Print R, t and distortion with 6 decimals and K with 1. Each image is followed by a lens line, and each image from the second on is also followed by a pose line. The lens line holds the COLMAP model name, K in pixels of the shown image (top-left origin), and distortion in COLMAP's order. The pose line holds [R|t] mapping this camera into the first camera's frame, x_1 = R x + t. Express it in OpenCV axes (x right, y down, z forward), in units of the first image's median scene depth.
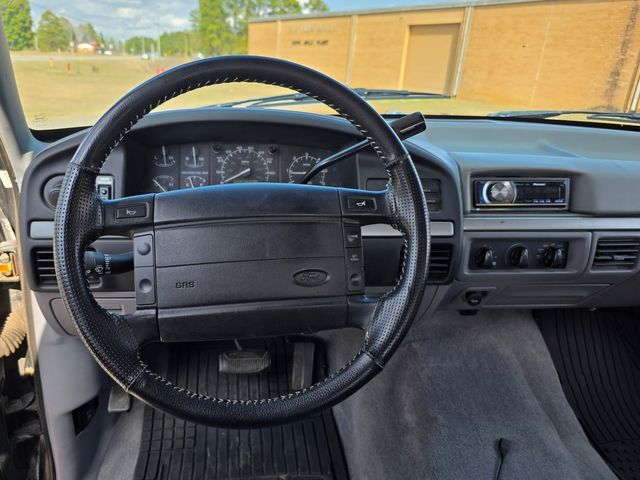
lens RADIAL K [[475.6, 0, 300.3], [0, 475.6, 239.7], [0, 0, 1]] dist [0.034298, -0.032748]
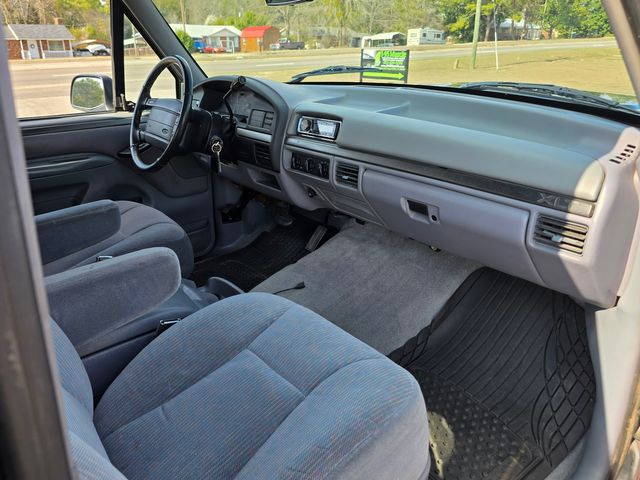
lens RADIAL K [[475.6, 0, 300.3], [0, 475.6, 239.7], [0, 0, 1]] dist [0.034298, -0.032748]
pose [[0.497247, 0.279065, -0.821503, 1.889855], [-0.251758, 0.952530, 0.171189, 0.004651], [0.830279, 0.121697, 0.543899, 0.100735]]
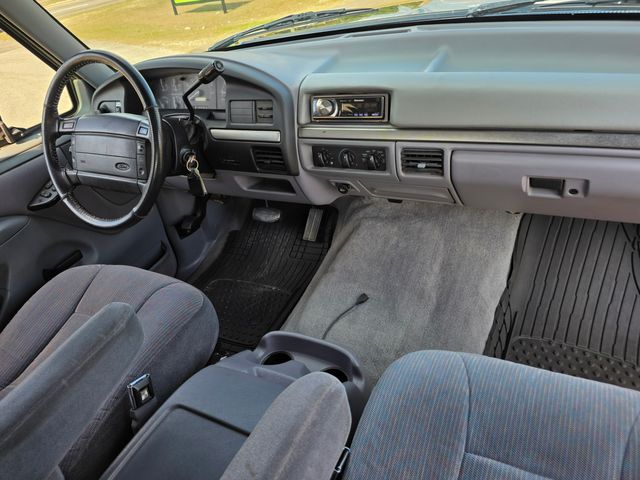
lens RADIAL K [[458.0, 0, 320.0], [0, 458.0, 240.0], [0, 0, 1]] dist [0.009648, 0.000060]
pose [[0.801289, 0.171401, -0.573199, 1.150454], [-0.003488, 0.959405, 0.282009, -0.103209], [0.598267, -0.223971, 0.769359, -0.044724]]
